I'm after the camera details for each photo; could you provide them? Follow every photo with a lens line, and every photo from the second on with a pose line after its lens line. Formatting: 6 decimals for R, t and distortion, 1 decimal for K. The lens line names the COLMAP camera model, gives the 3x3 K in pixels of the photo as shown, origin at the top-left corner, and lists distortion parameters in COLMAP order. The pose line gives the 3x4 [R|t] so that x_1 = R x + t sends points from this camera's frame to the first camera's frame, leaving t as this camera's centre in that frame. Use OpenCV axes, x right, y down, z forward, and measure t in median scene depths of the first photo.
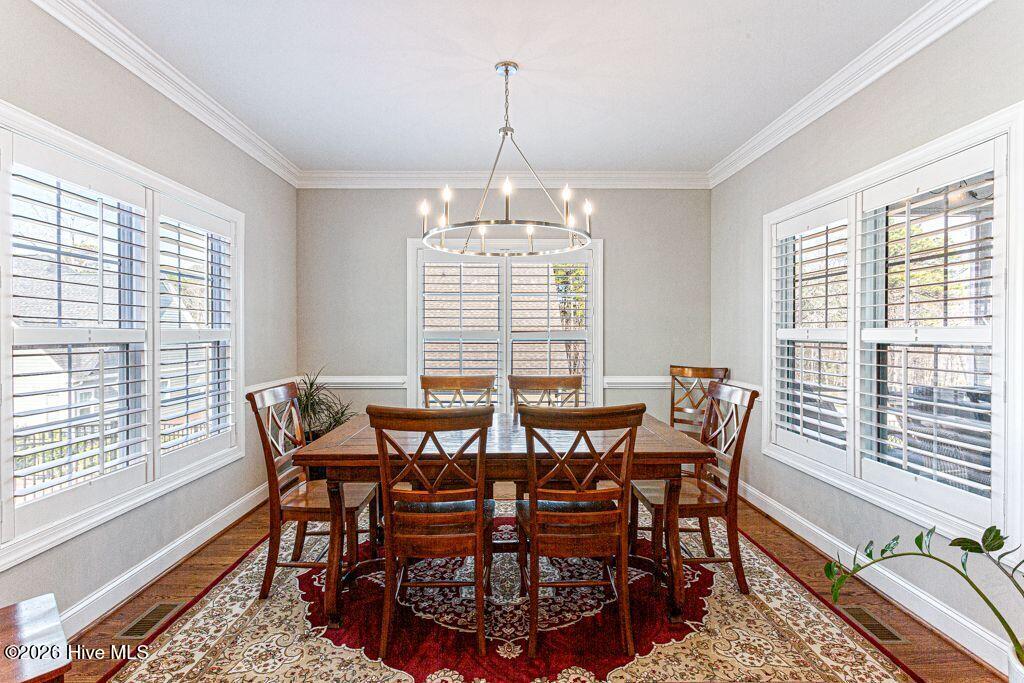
lens RADIAL K [[491.7, 0, 516.2], [0, 491.7, 335.7], [0, 0, 1]] dist [-0.002096, 0.002529]
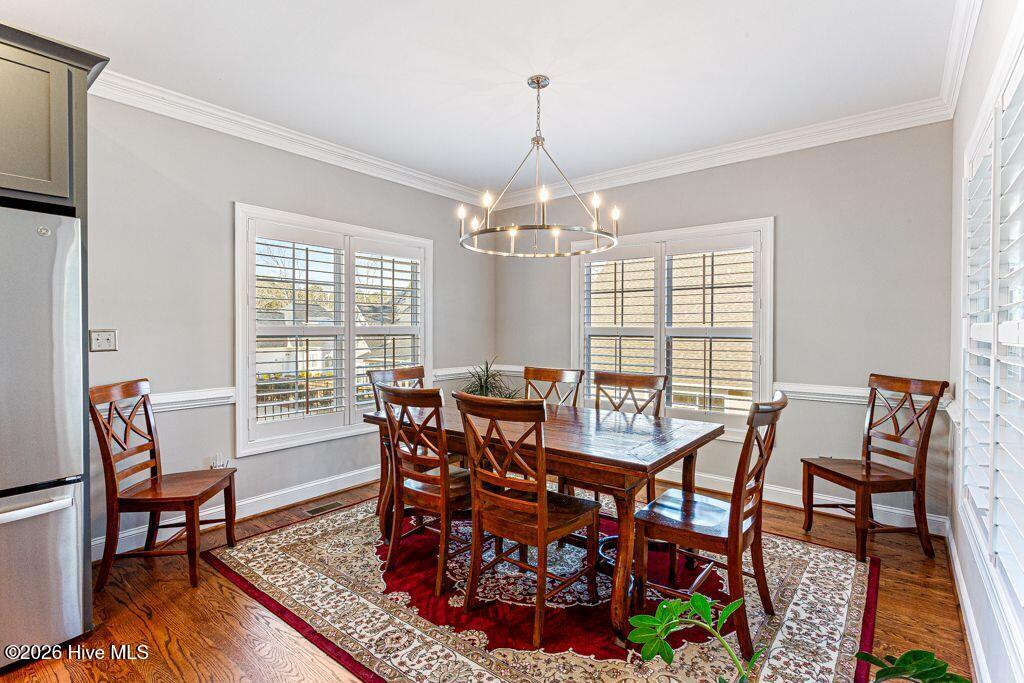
lens RADIAL K [[491.7, 0, 516.3], [0, 491.7, 332.4], [0, 0, 1]] dist [-0.002096, 0.002529]
pose [[0.770664, 0.007304, -0.637200, 0.725728], [-0.007256, 0.999970, 0.002687, -0.002262], [0.637201, 0.002553, 0.770694, 0.161806]]
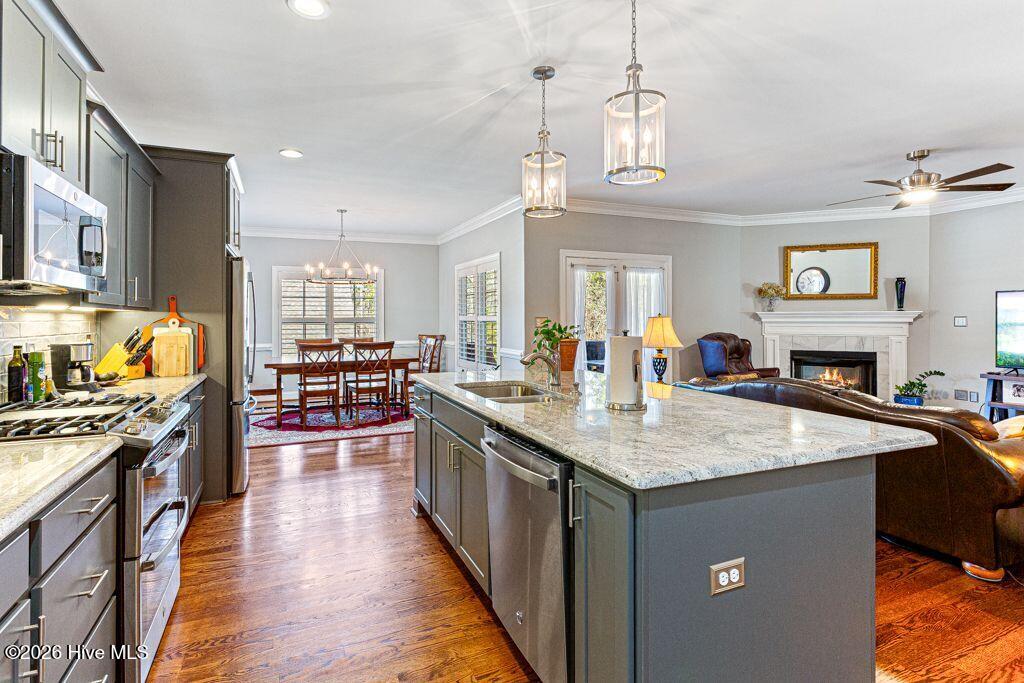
lens RADIAL K [[491.7, 0, 482.3], [0, 491.7, 315.0], [0, 0, 1]] dist [-0.002096, 0.002529]
pose [[0.937794, -0.005896, 0.347143, -0.248358], [0.011015, 0.999858, -0.012776, 0.018052], [-0.347018, 0.015805, 0.937725, -1.761240]]
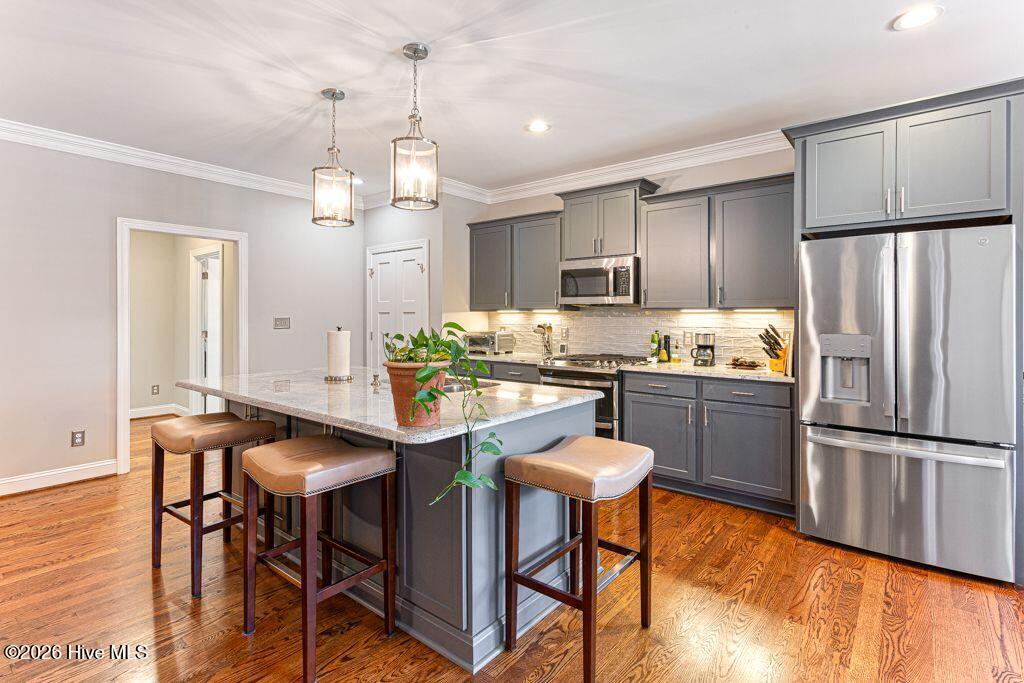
lens RADIAL K [[491.7, 0, 513.0], [0, 491.7, 315.4], [0, 0, 1]] dist [-0.002096, 0.002529]
pose [[-0.651560, -0.009863, -0.758533, 1.012937], [-0.012521, 0.999919, -0.002247, 0.007514], [0.758494, 0.008033, -0.651631, 0.216651]]
